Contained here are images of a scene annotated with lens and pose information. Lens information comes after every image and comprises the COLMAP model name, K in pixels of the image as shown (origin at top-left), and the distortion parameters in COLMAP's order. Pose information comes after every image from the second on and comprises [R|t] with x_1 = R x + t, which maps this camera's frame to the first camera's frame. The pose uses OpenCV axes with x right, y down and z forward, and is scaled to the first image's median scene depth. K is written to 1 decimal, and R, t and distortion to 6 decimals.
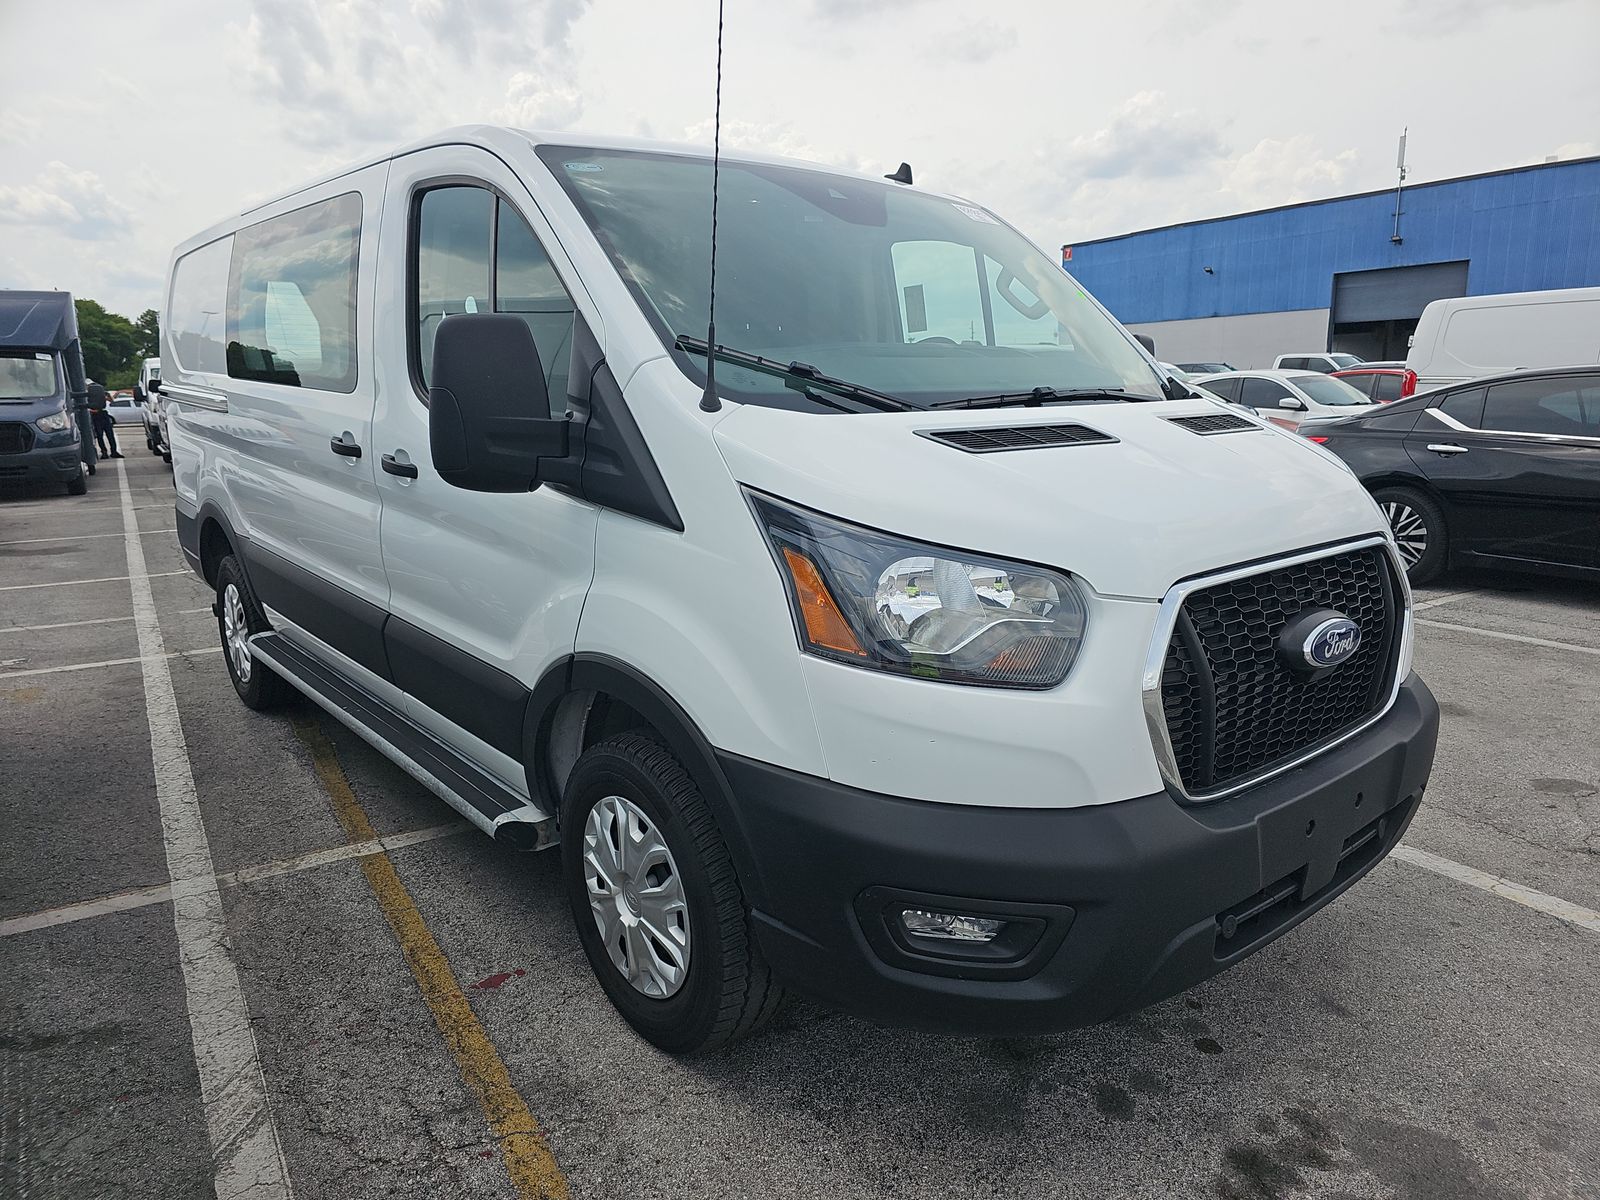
lens RADIAL K [[1148.1, 0, 815.8], [0, 1148.1, 595.1], [0, 0, 1]] dist [0.046707, -0.046327]
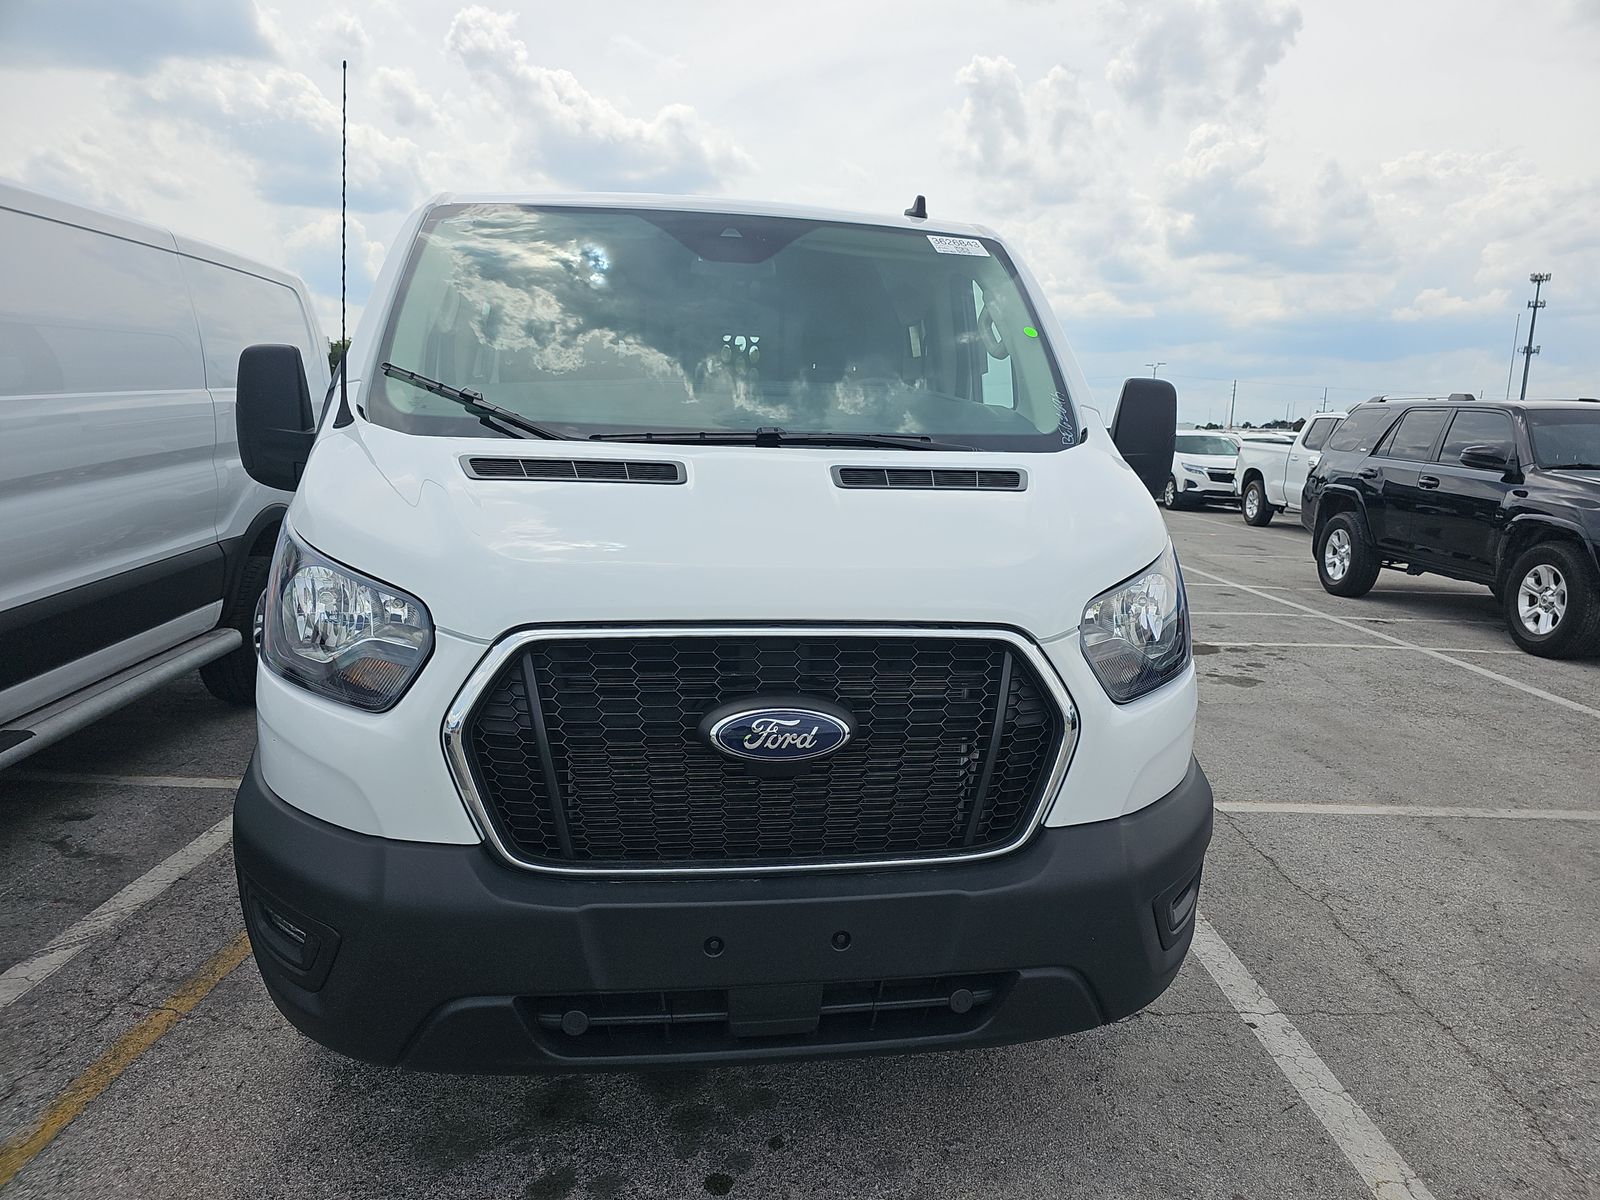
lens RADIAL K [[1148.1, 0, 815.8], [0, 1148.1, 595.1], [0, 0, 1]] dist [0.046707, -0.046327]
pose [[0.827979, 0.120703, -0.547614, 0.560893], [-0.144110, 0.989562, 0.000226, -0.039093], [0.541925, 0.078730, 0.836731, 0.191049]]
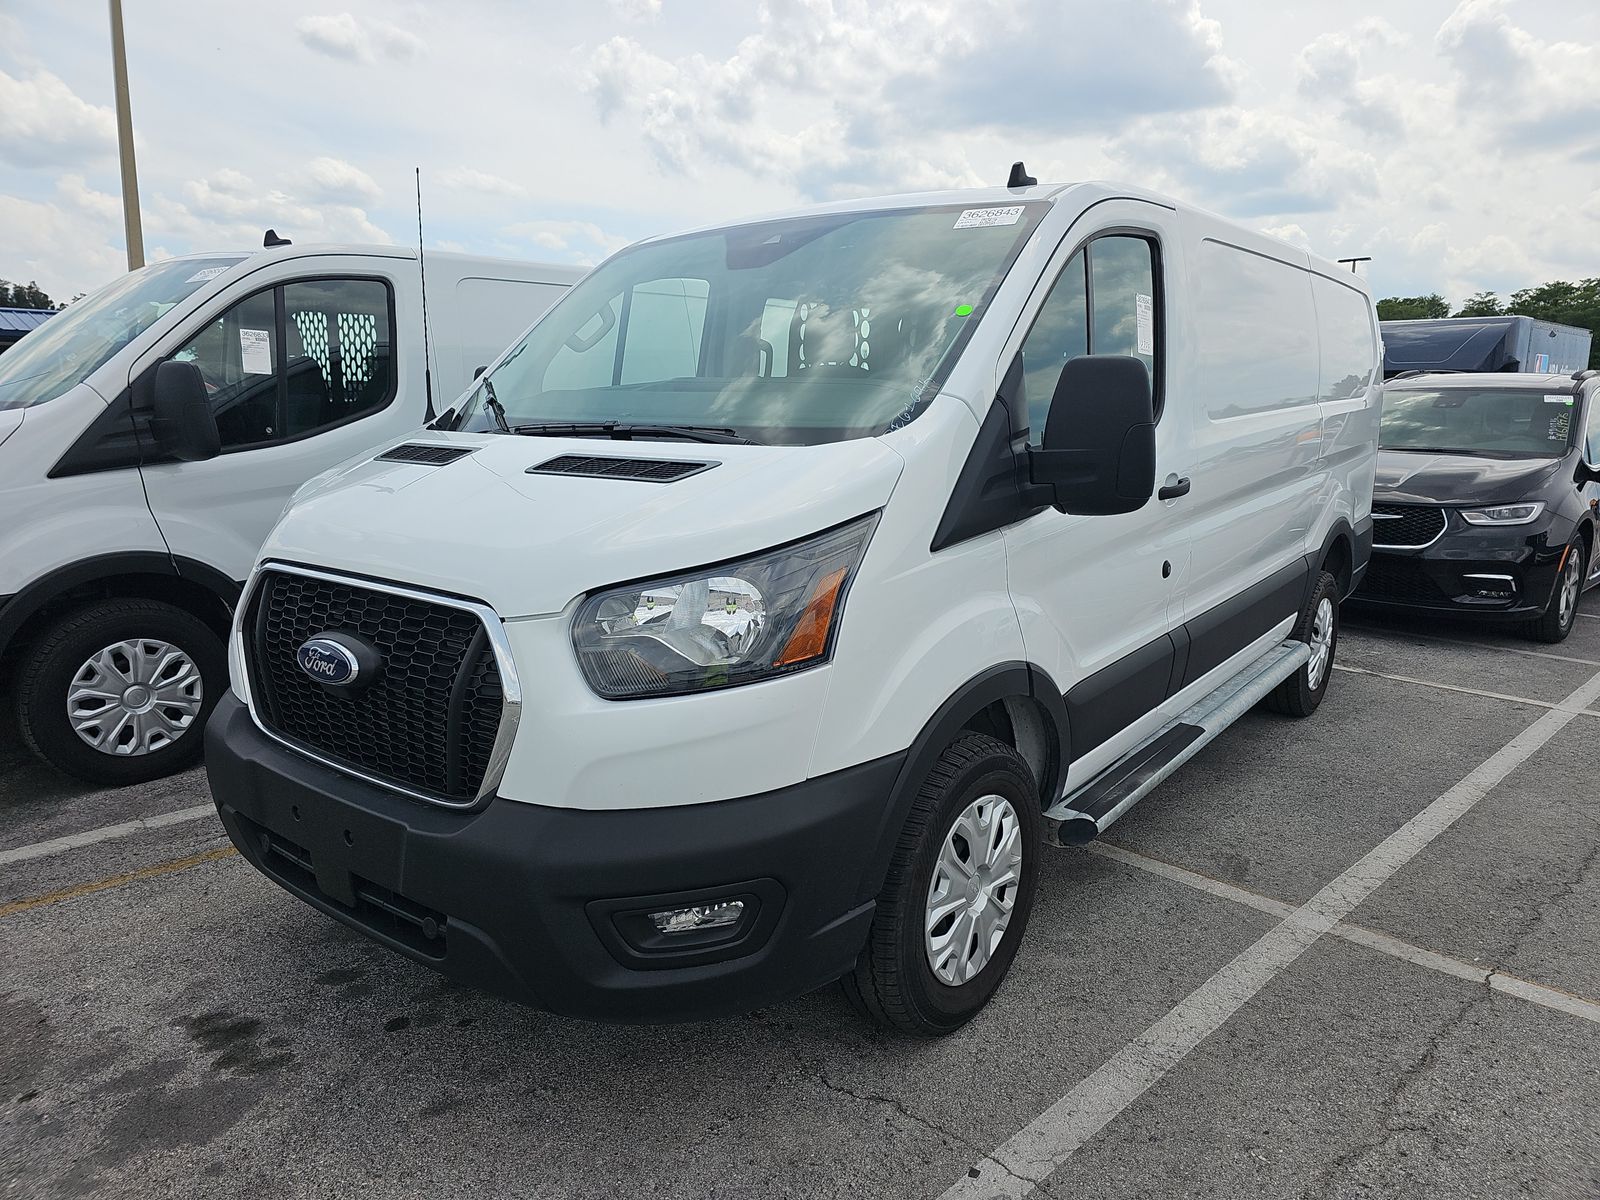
lens RADIAL K [[1148.1, 0, 815.8], [0, 1148.1, 595.1], [0, 0, 1]] dist [0.046707, -0.046327]
pose [[0.136373, 0.173782, -0.975296, 0.937064], [-0.200553, 0.968951, 0.144608, -0.159681], [0.970145, 0.175878, 0.166992, 0.766665]]
